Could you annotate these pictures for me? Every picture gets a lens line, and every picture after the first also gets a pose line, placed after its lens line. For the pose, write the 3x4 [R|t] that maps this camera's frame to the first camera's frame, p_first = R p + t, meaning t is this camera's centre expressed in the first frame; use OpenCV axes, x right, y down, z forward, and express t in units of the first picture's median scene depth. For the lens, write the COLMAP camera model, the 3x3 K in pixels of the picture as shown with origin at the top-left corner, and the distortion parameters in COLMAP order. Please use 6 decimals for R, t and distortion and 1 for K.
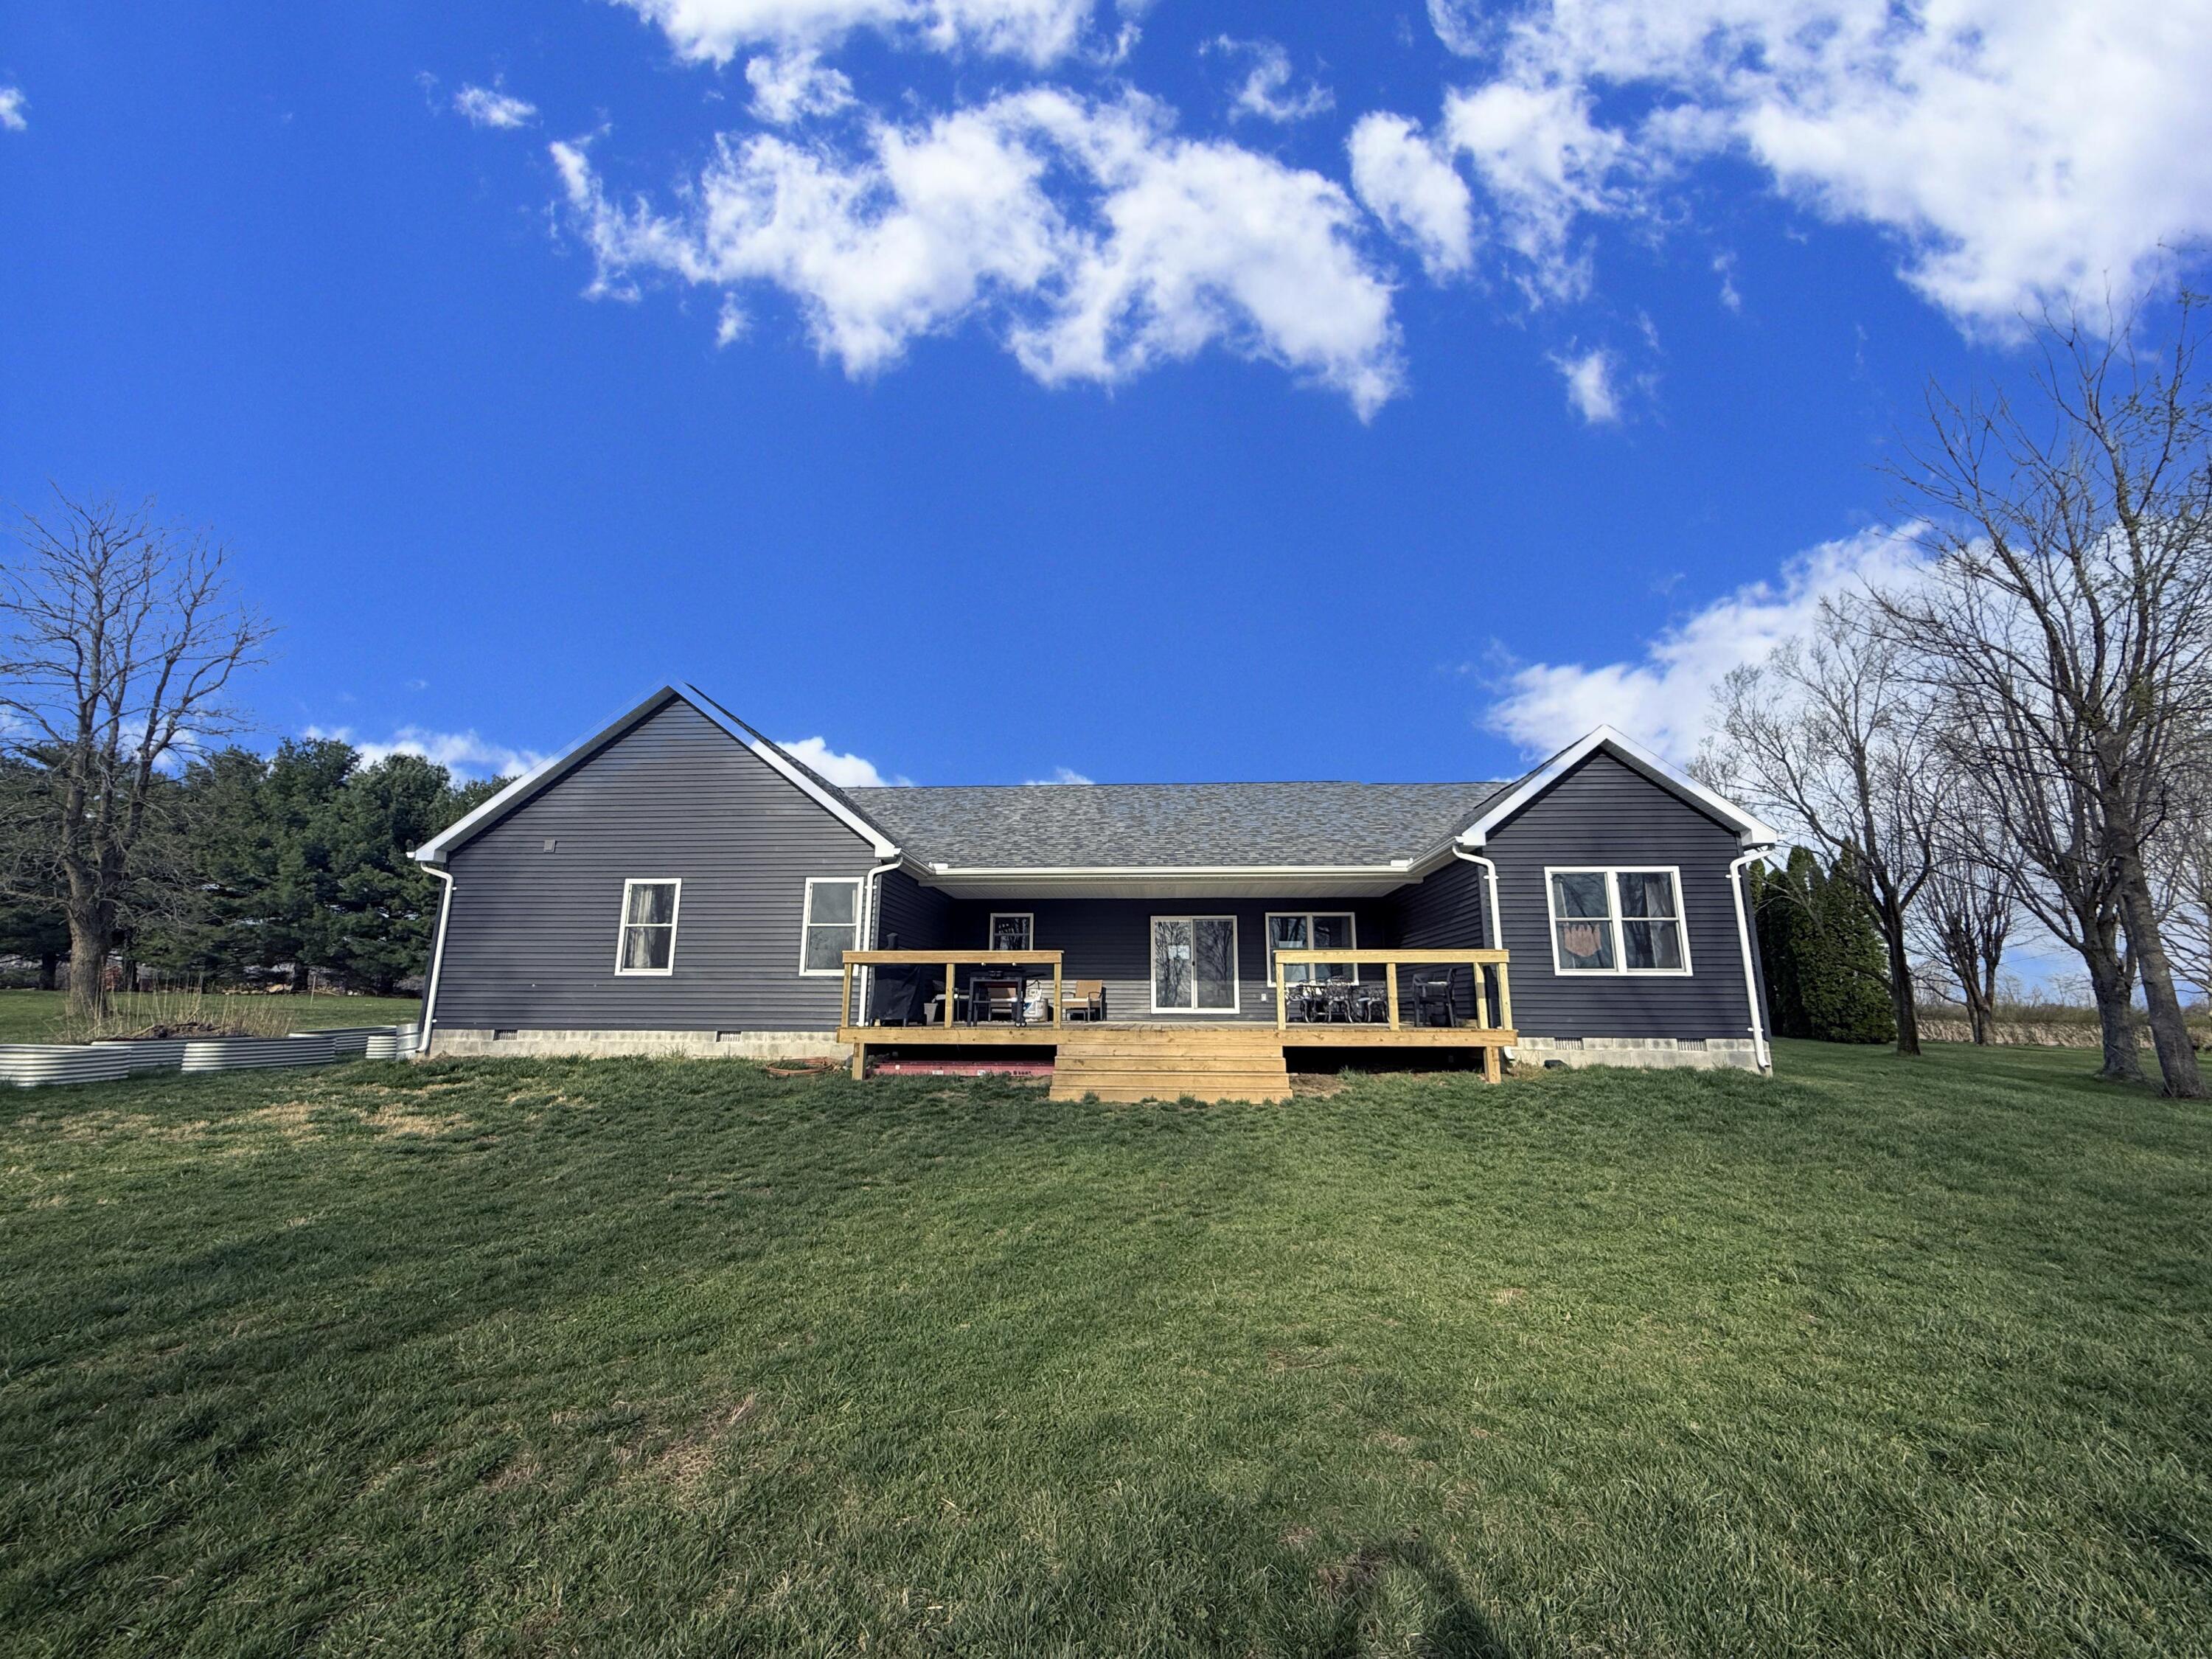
lens RADIAL K [[882.0, 0, 1100.6], [0, 882.0, 830.6], [0, 0, 1]] dist [0.001262, 0.000021]
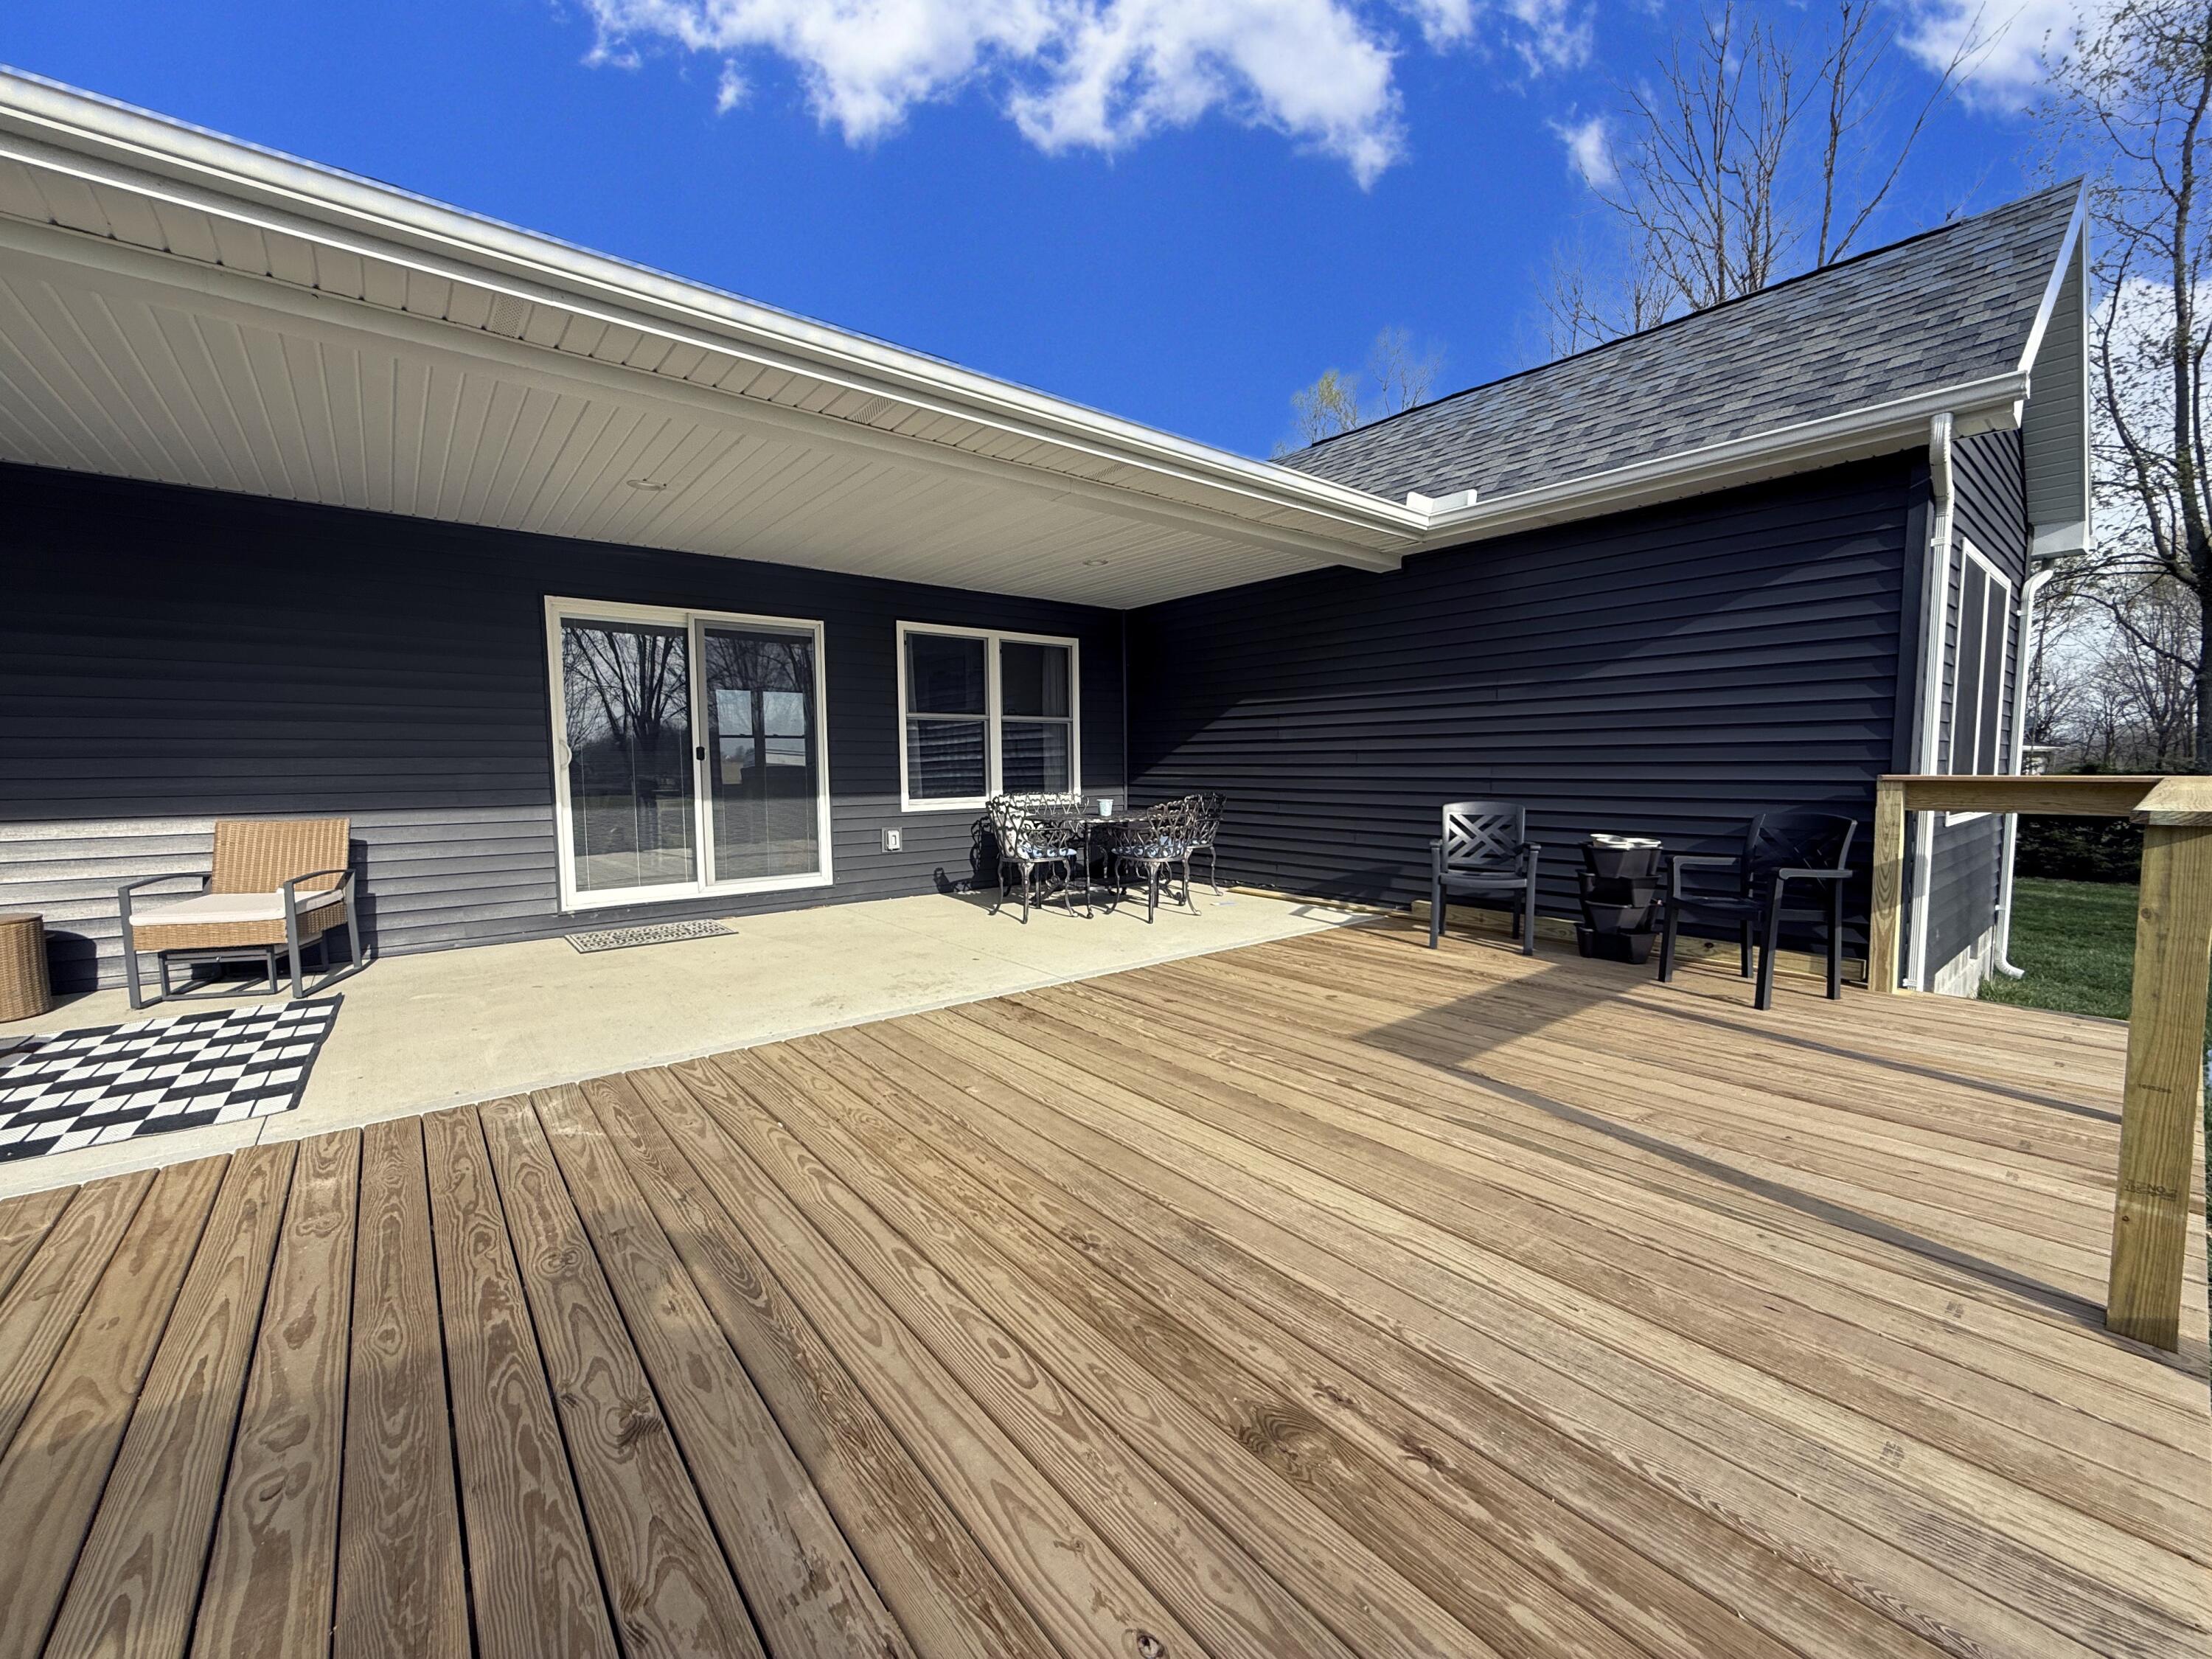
lens RADIAL K [[882.0, 0, 1100.6], [0, 882.0, 830.6], [0, 0, 1]] dist [0.001262, 0.000021]
pose [[0.738162, -0.060767, 0.671881, -0.009747], [-0.127253, 0.965514, 0.227131, 0.084236], [-0.662512, -0.253159, 0.704974, 0.659752]]
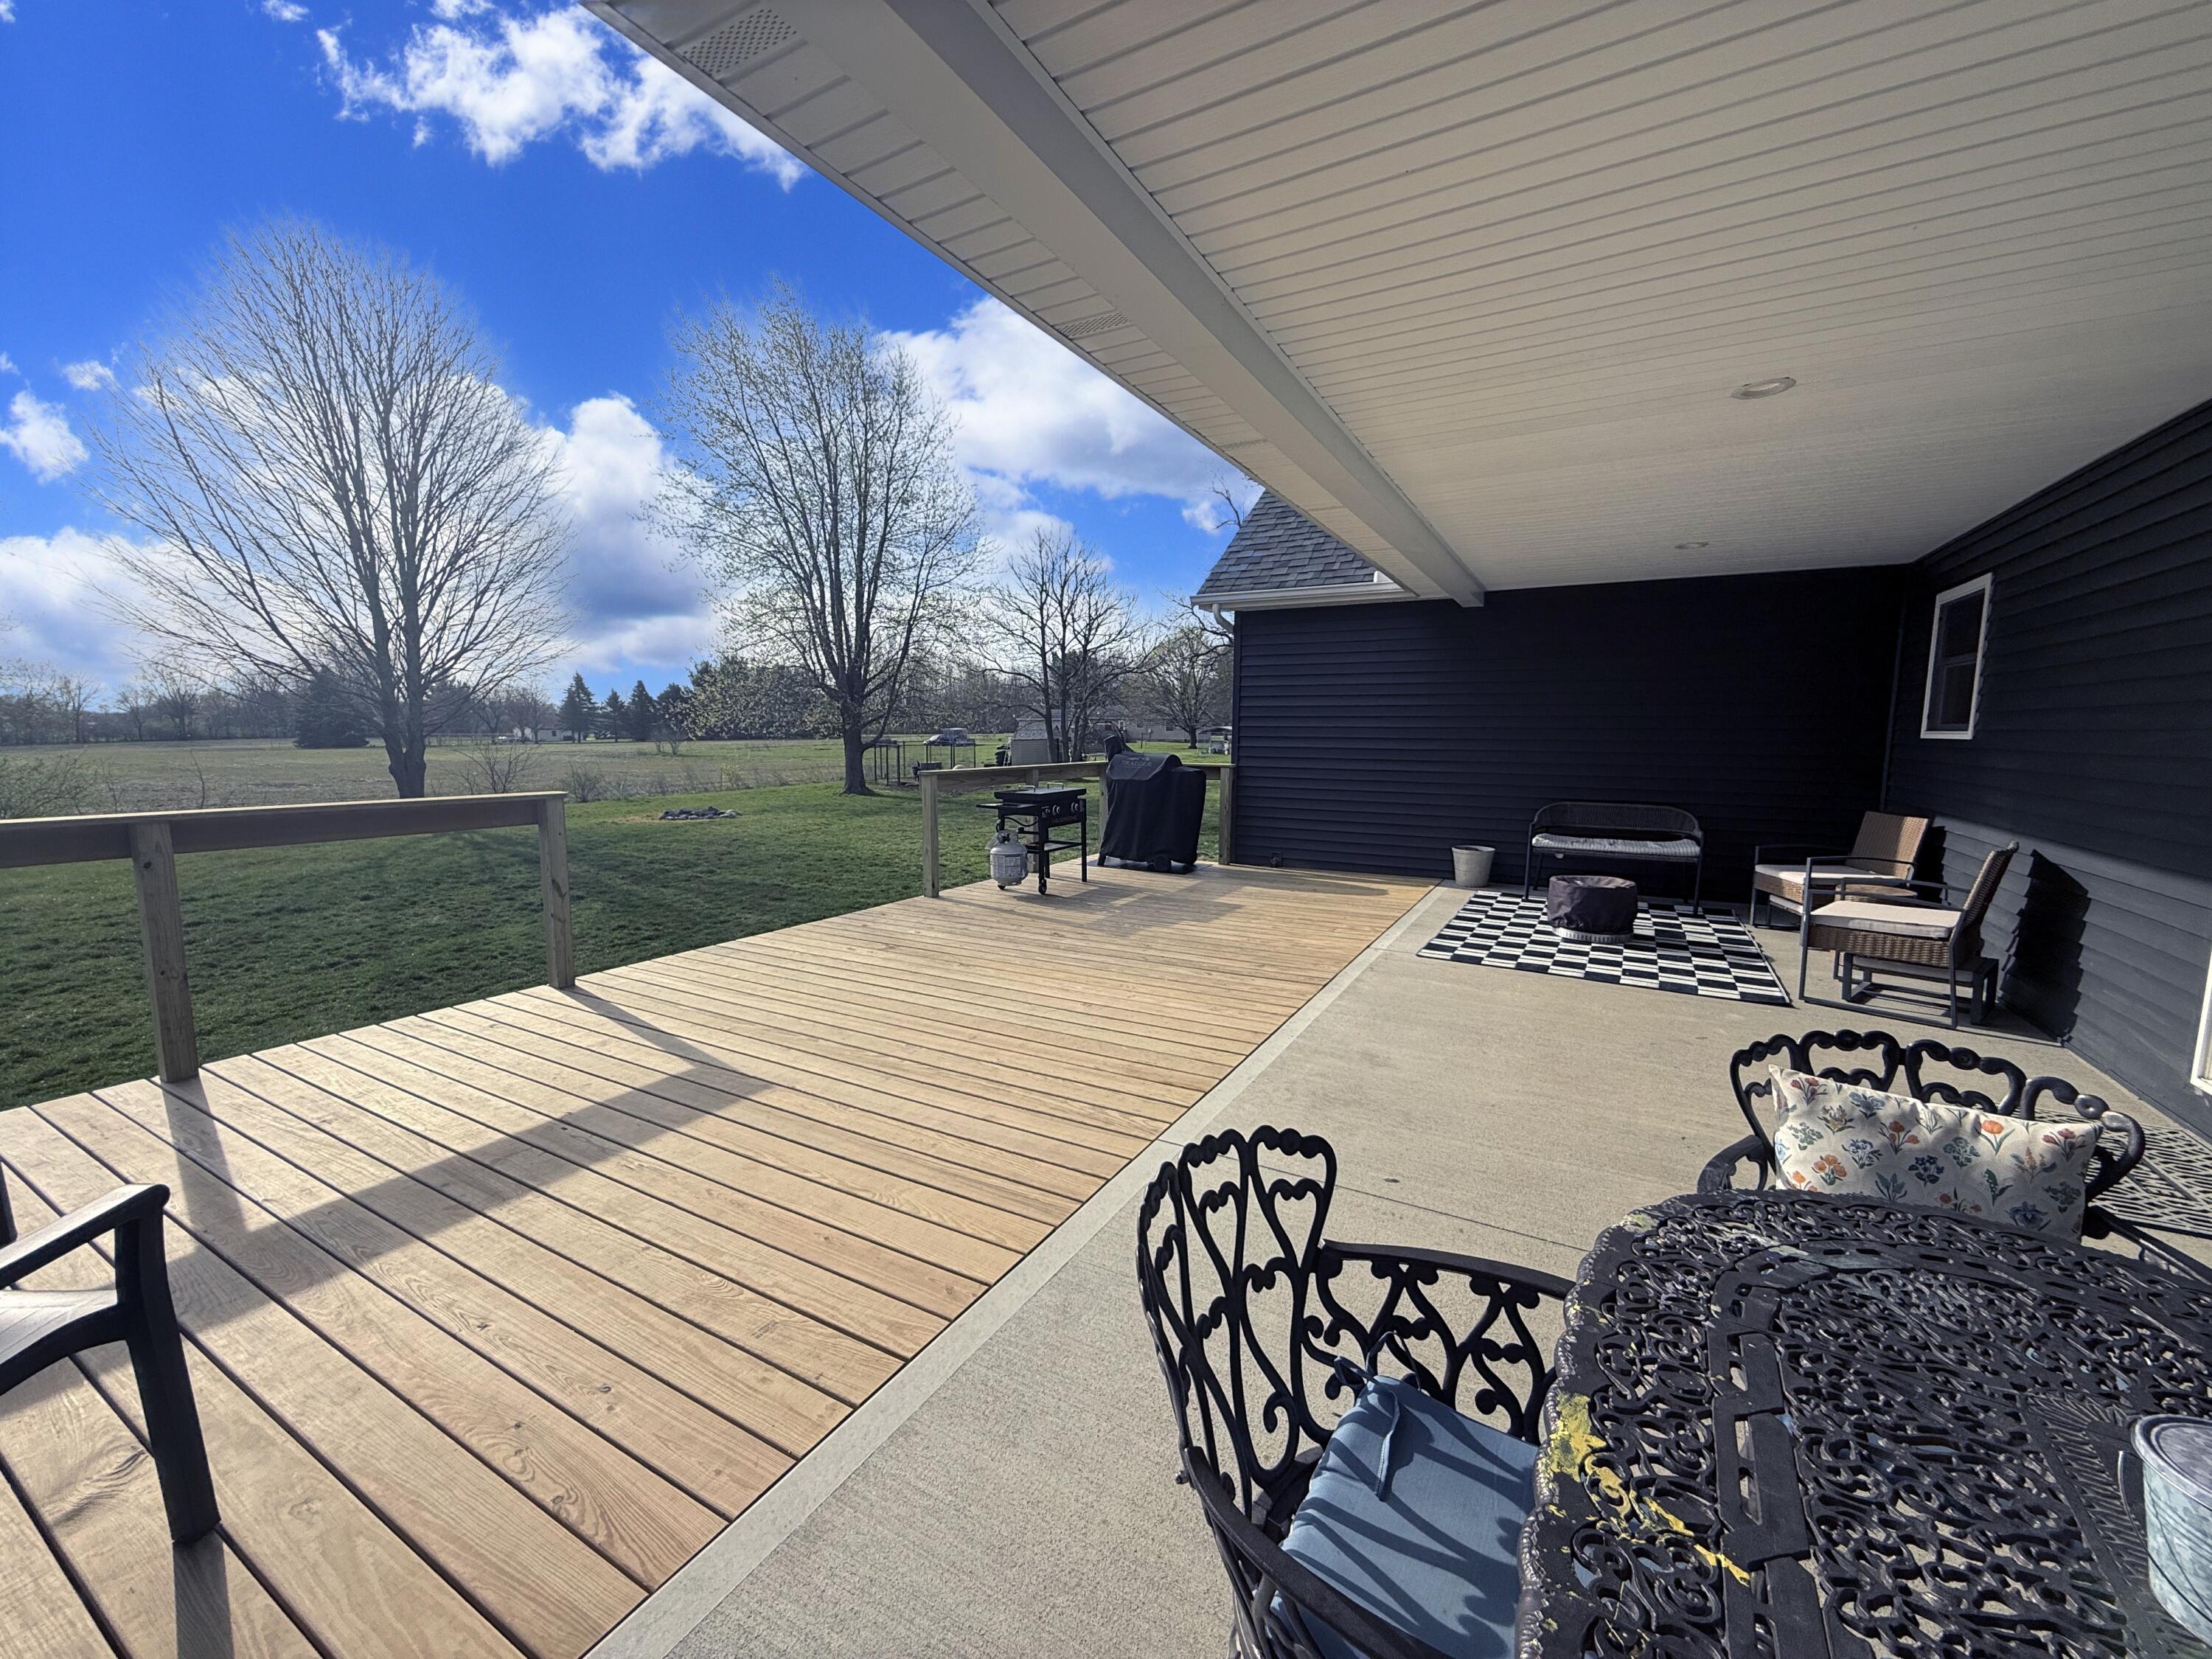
lens RADIAL K [[882.0, 0, 1100.6], [0, 882.0, 830.6], [0, 0, 1]] dist [0.001262, 0.000021]
pose [[-0.447676, 0.098258, -0.888781, 0.291025], [0.175633, 0.984246, 0.020346, 0.121368], [0.876778, -0.146991, -0.457881, 0.903243]]
